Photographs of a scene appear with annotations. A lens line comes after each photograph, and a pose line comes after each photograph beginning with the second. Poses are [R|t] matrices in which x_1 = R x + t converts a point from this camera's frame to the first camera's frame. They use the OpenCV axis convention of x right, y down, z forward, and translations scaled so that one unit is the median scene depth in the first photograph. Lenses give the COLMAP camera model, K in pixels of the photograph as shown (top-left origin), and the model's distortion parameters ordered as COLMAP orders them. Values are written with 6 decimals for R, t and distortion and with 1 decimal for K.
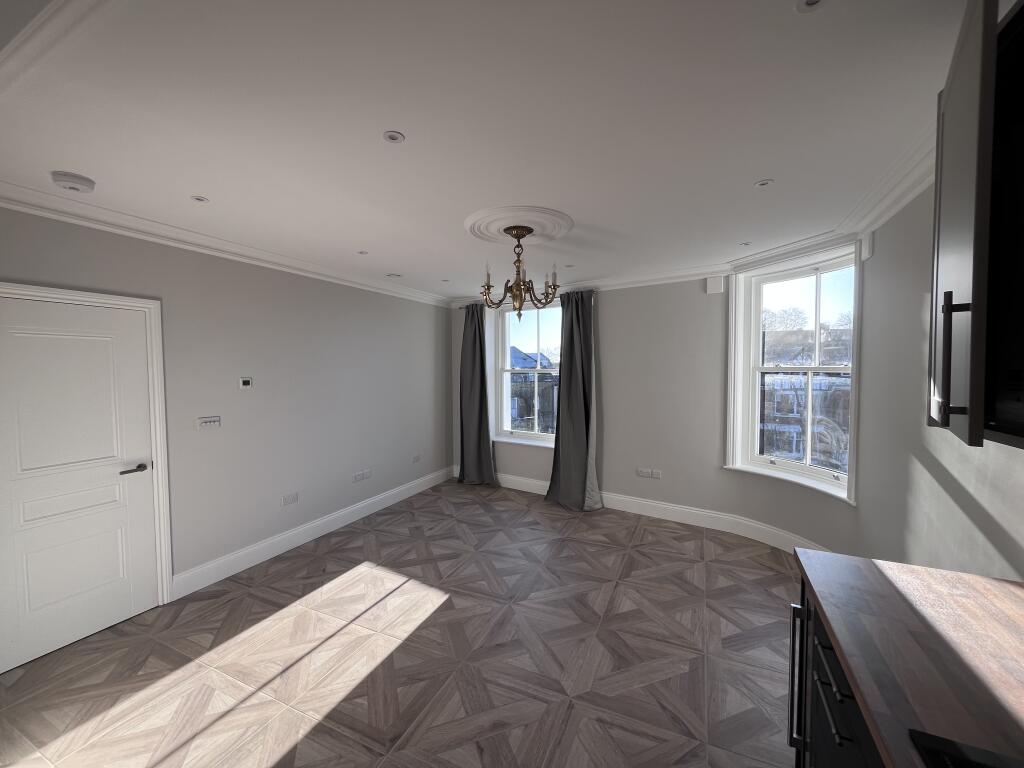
lens RADIAL K [[417.9, 0, 508.3], [0, 417.9, 386.1], [0, 0, 1]] dist [-0.001362, -0.000204]
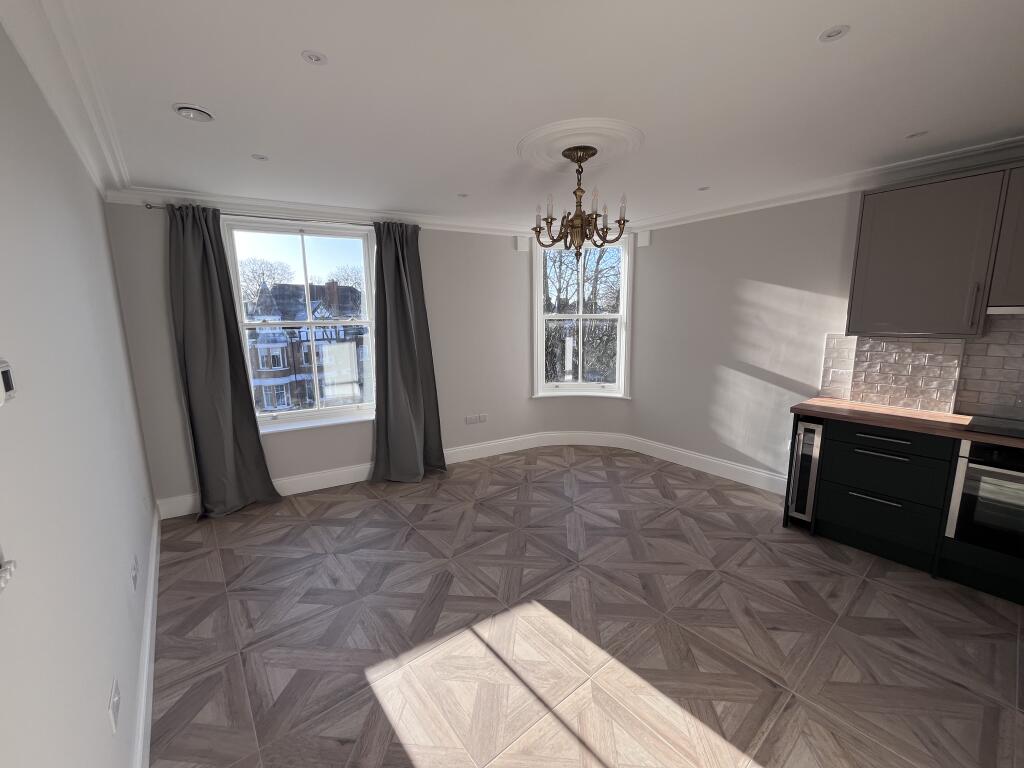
lens RADIAL K [[417.9, 0, 510.9], [0, 417.9, 384.7], [0, 0, 1]] dist [-0.001362, -0.000204]
pose [[0.428136, -0.149515, 0.891260, -0.717522], [0.054964, 0.988701, 0.139459, -0.022898], [-0.902041, -0.010720, 0.431516, 0.615388]]
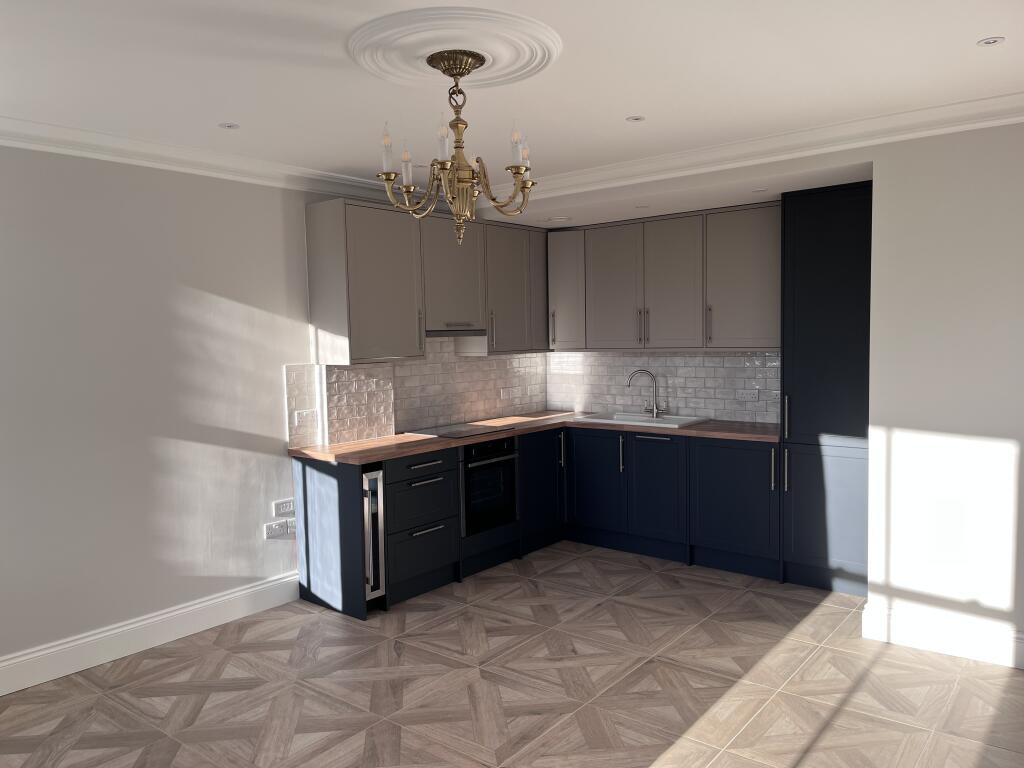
lens RADIAL K [[771.4, 0, 511.2], [0, 771.4, 387.0], [0, 0, 1]] dist [0.050432, -0.004859]
pose [[-0.975309, 0.011930, 0.220524, -0.202137], [0.038468, 0.992452, 0.116442, -0.070491], [-0.217470, 0.122050, -0.968406, 1.607635]]
